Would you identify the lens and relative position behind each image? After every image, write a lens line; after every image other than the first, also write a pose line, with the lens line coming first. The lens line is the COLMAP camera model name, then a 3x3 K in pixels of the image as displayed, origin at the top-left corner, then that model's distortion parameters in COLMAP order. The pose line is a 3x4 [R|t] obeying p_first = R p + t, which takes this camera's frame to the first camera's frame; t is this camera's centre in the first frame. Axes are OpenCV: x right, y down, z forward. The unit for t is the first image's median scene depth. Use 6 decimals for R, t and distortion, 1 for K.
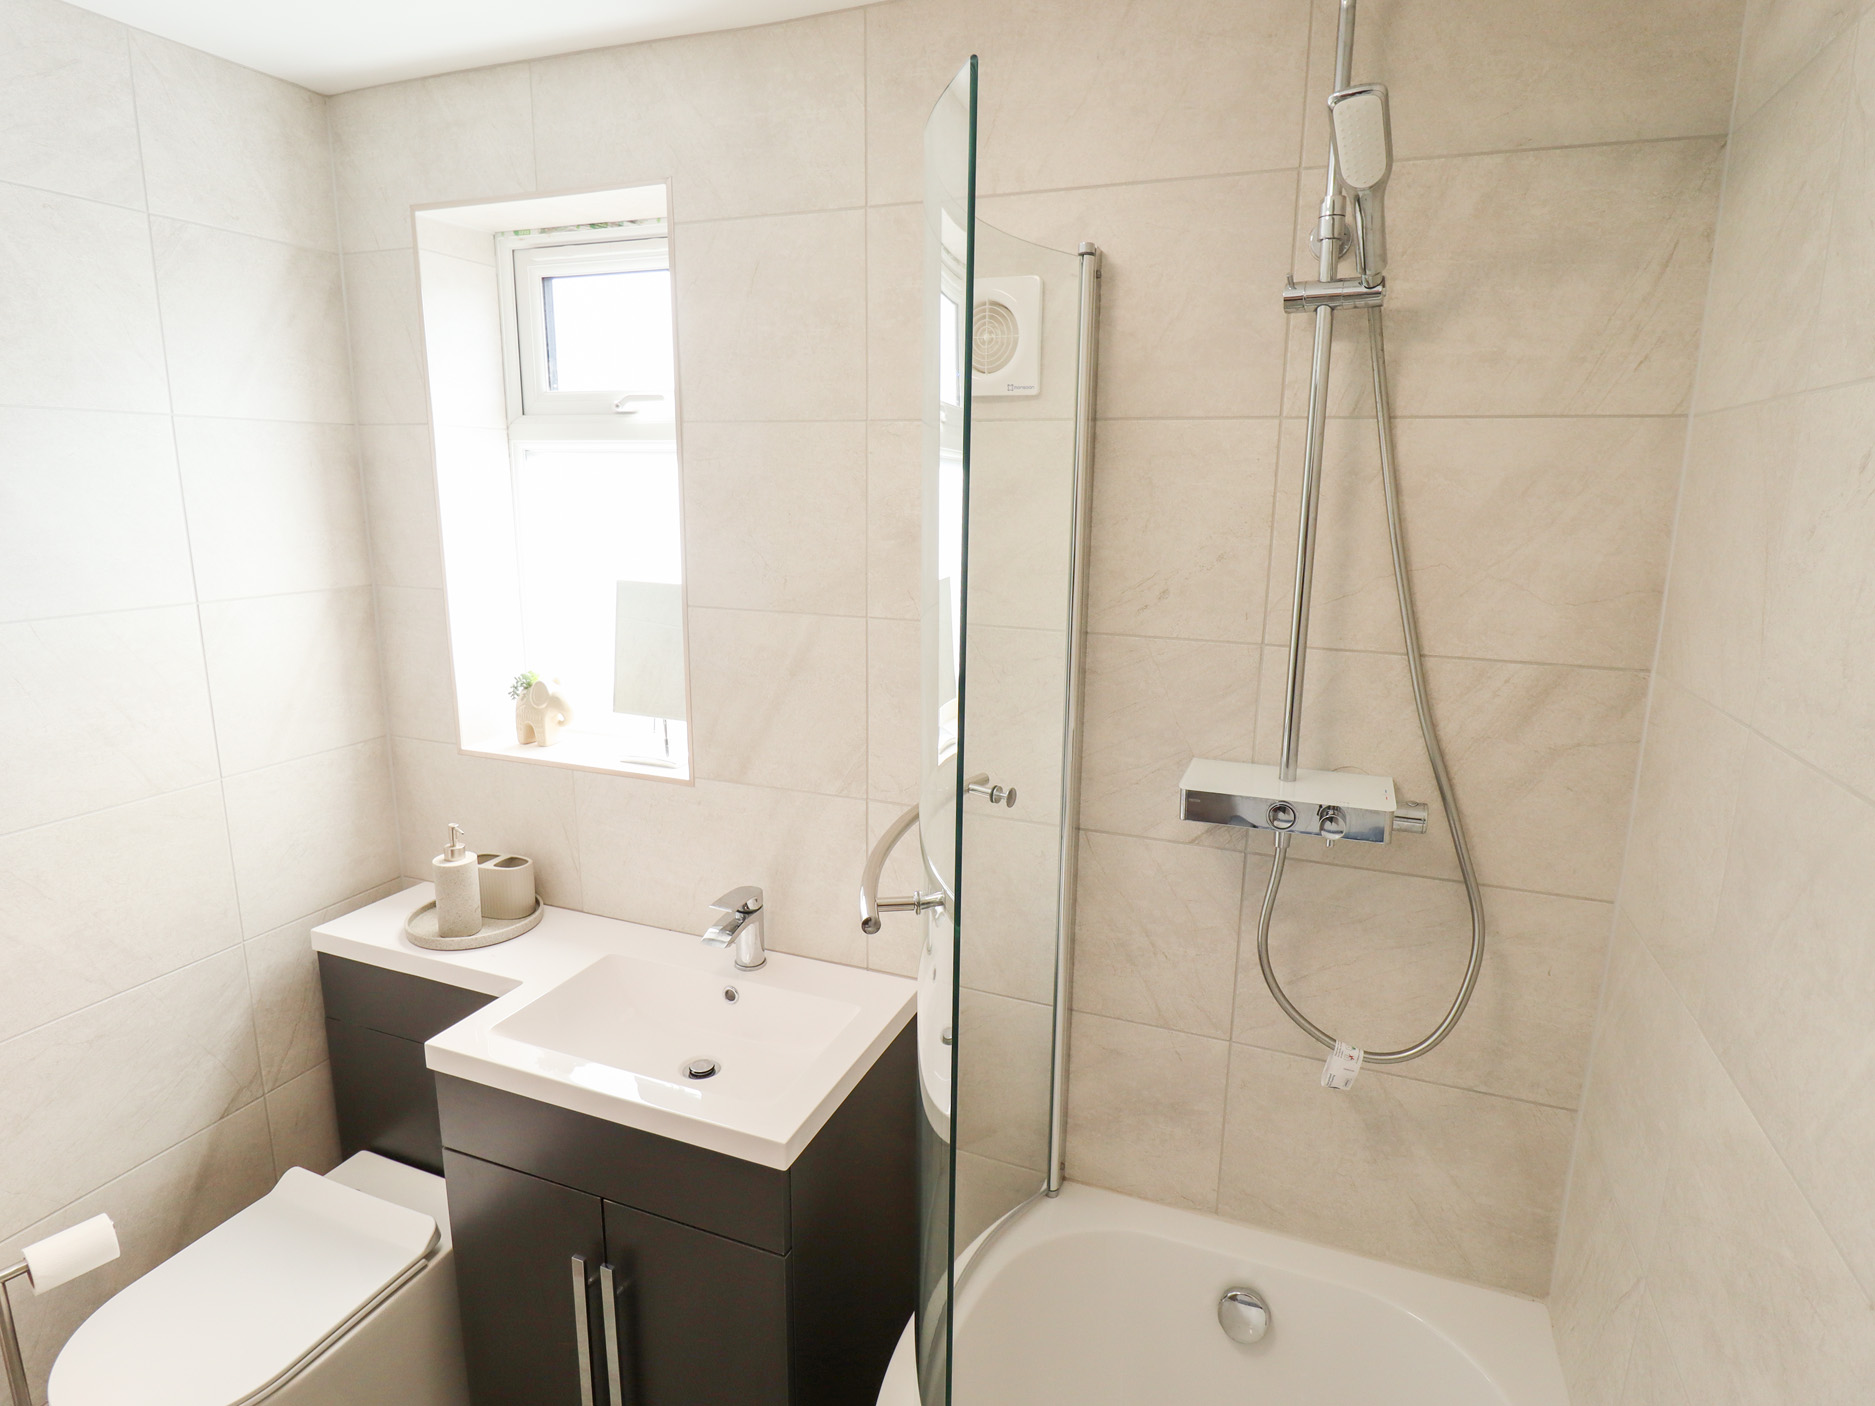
lens RADIAL K [[988.7, 0, 950.1], [0, 988.7, 694.7], [0, 0, 1]] dist [0.002072, -0.012477]
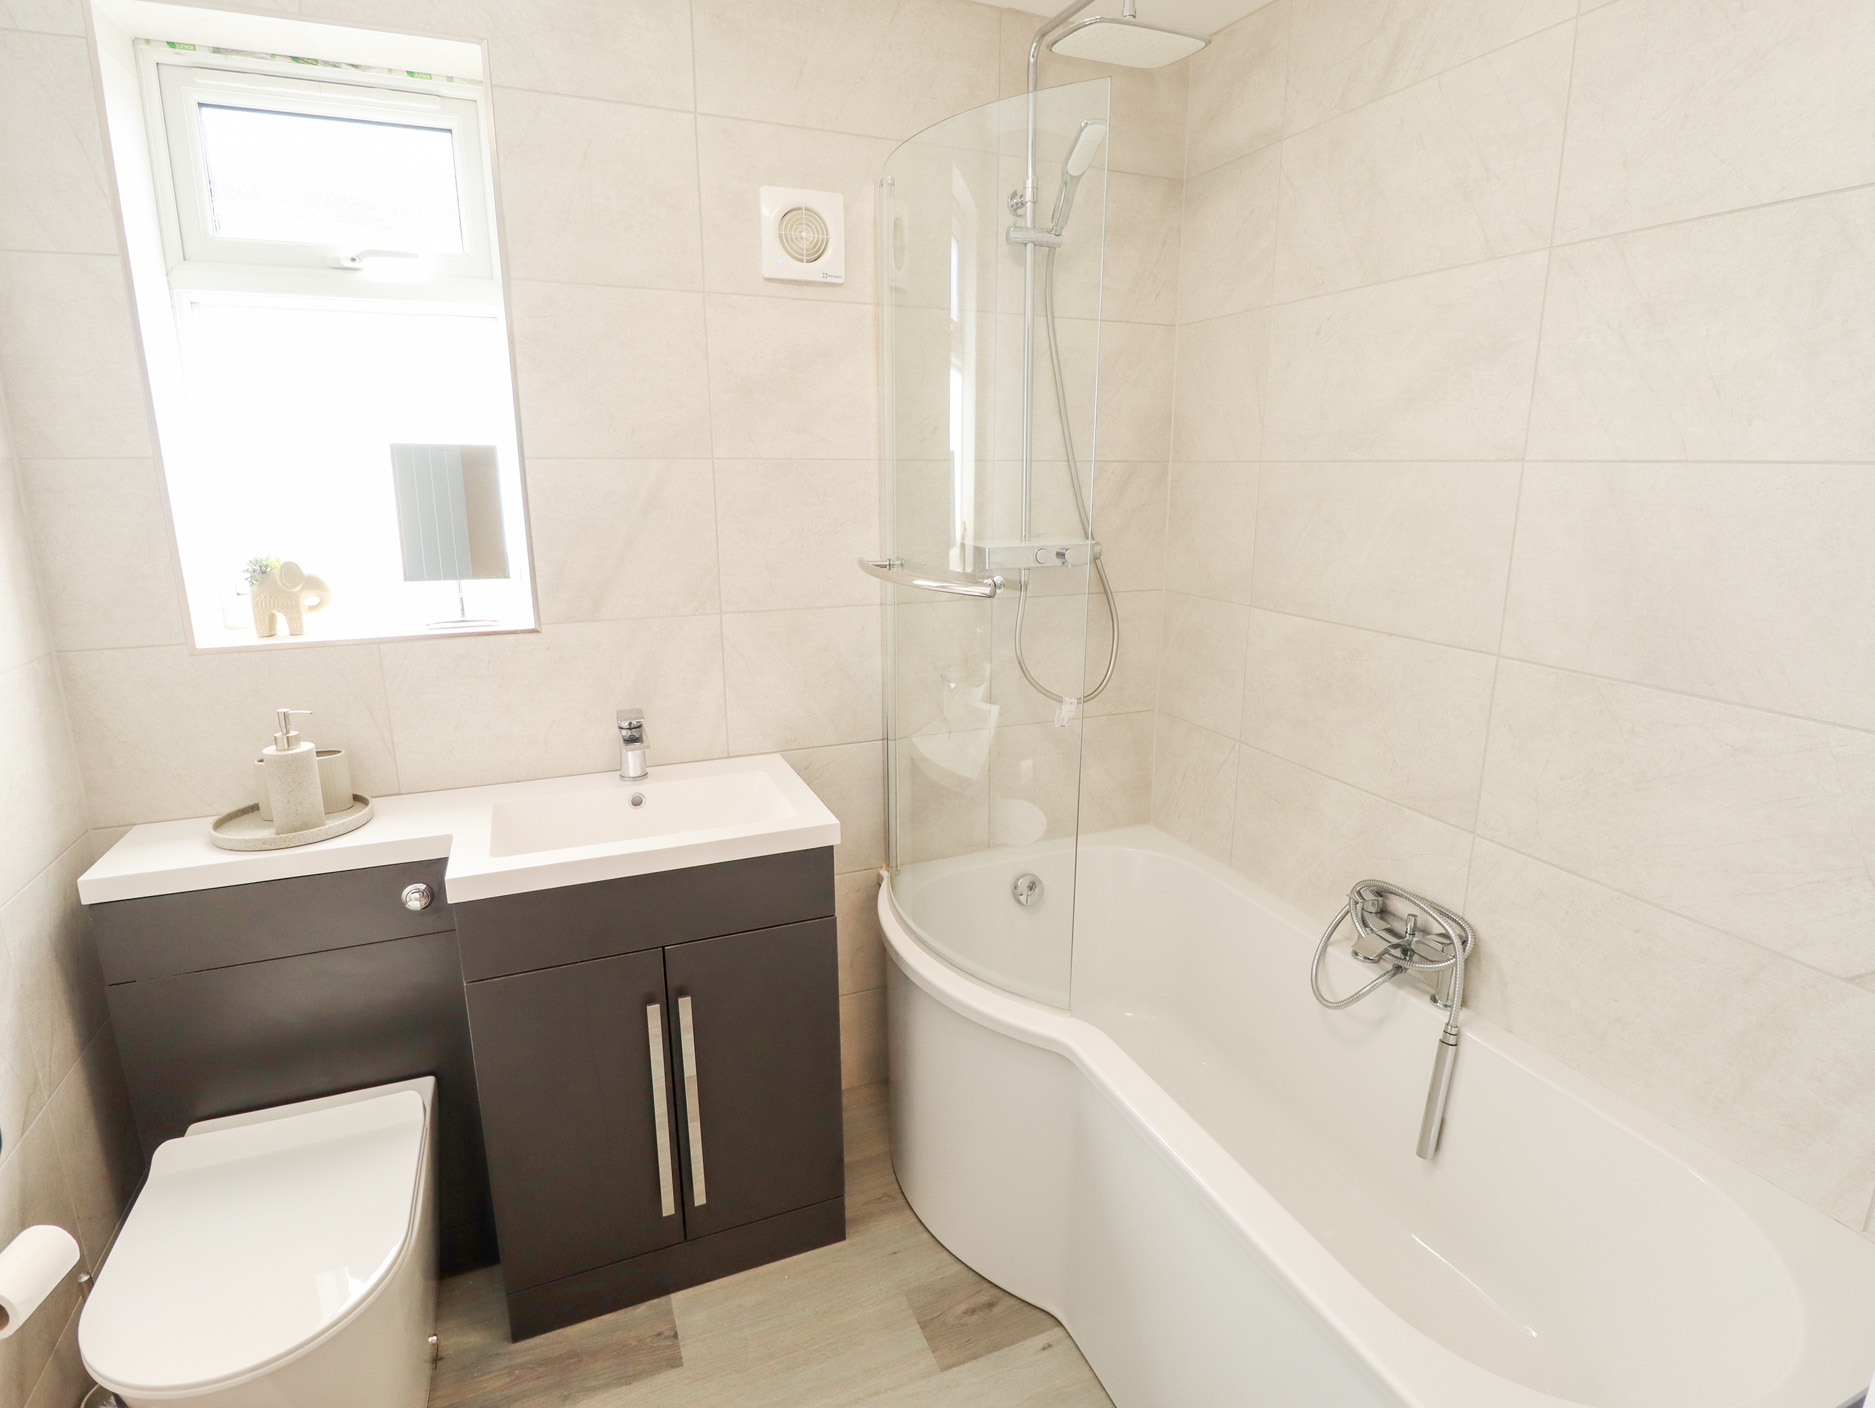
lens RADIAL K [[971.6, 0, 937.5], [0, 971.6, 704.0], [0, 0, 1]] dist [-0.005837, -0.010395]
pose [[0.725214, -0.176300, 0.665570, -0.761999], [0.149295, 0.983929, 0.097955, 0.149539], [-0.672143, 0.028328, 0.739879, -0.066868]]
